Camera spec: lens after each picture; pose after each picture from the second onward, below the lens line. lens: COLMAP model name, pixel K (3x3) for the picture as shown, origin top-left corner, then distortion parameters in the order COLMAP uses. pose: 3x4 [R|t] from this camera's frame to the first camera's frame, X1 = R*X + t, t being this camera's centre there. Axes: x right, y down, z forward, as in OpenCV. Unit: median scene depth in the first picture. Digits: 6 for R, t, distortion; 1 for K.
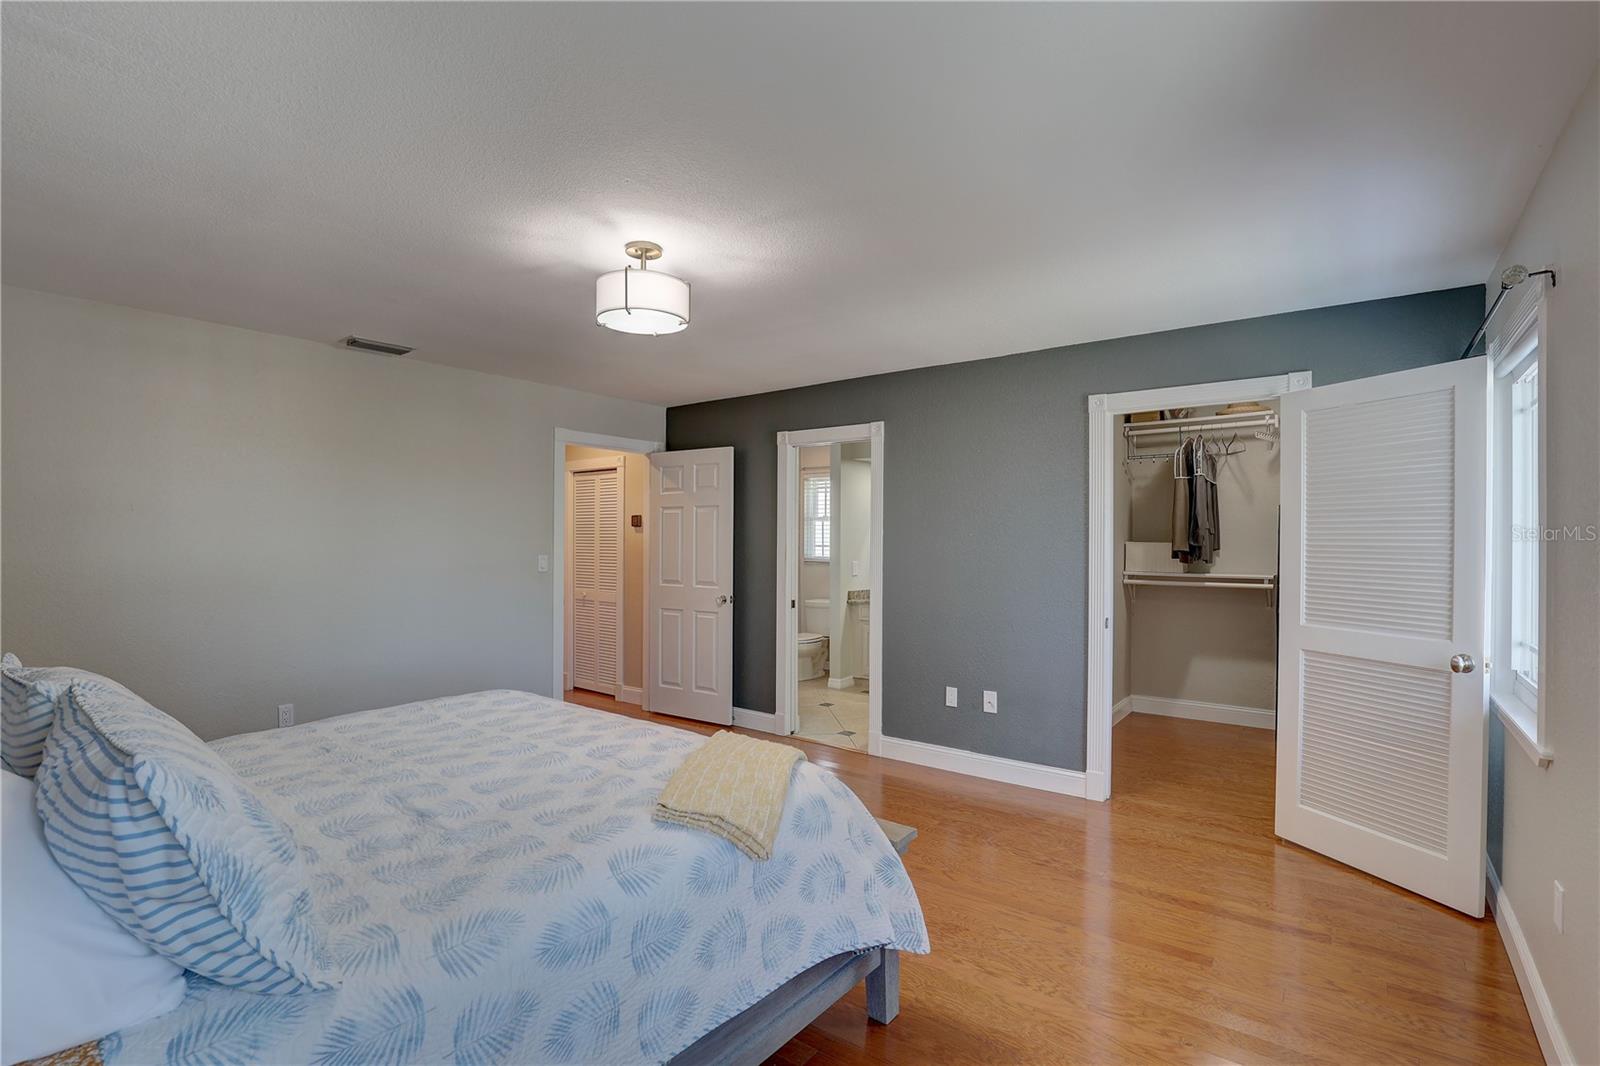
lens RADIAL K [[729.2, 0, 800.4], [0, 729.2, 541.1], [0, 0, 1]] dist [0.001010, 0.000260]
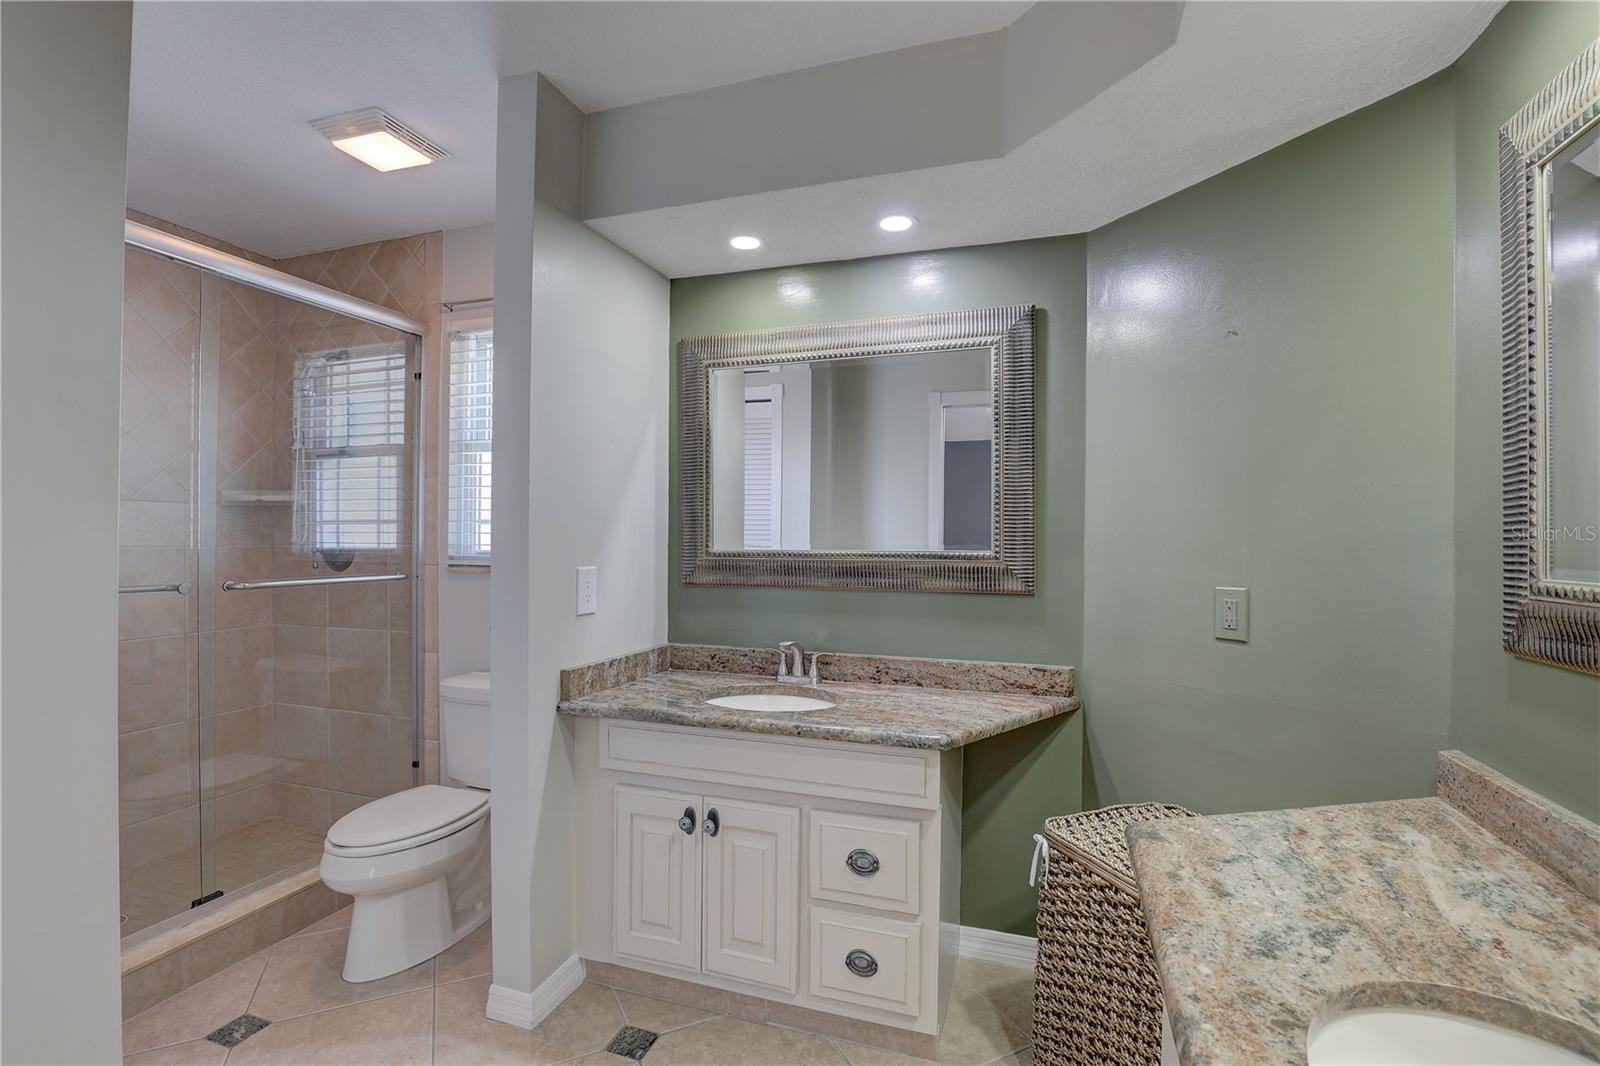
lens RADIAL K [[742.2, 0, 803.3], [0, 742.2, 538.3], [0, 0, 1]] dist [-0.001891, -0.000180]
pose [[0.949368, -0.001733, 0.314160, 0.095026], [-0.000288, 0.999980, 0.006388, 0.021117], [-0.314165, -0.006155, 0.949349, 1.020477]]
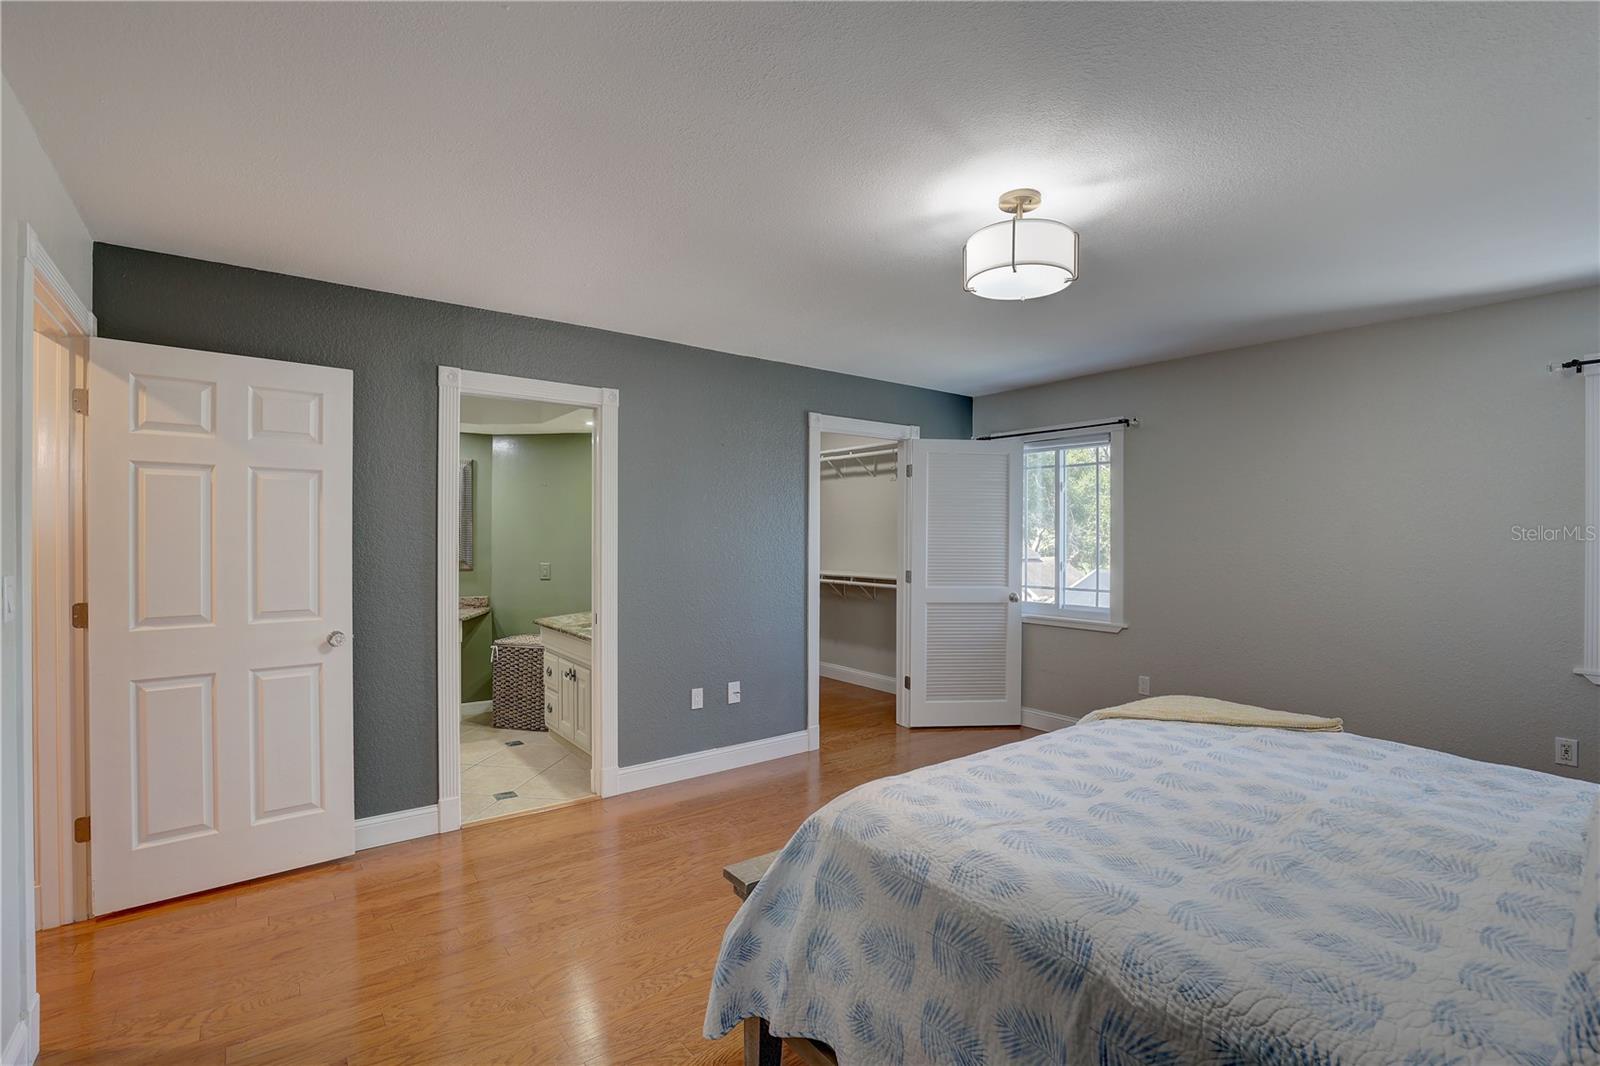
lens RADIAL K [[742.2, 0, 803.3], [0, 742.2, 538.3], [0, 0, 1]] dist [-0.001891, -0.000180]
pose [[0.266146, -0.007065, 0.963907, -0.645791], [-0.001018, 0.999971, 0.007611, -0.002566], [-0.963932, -0.003007, 0.266131, 0.573606]]
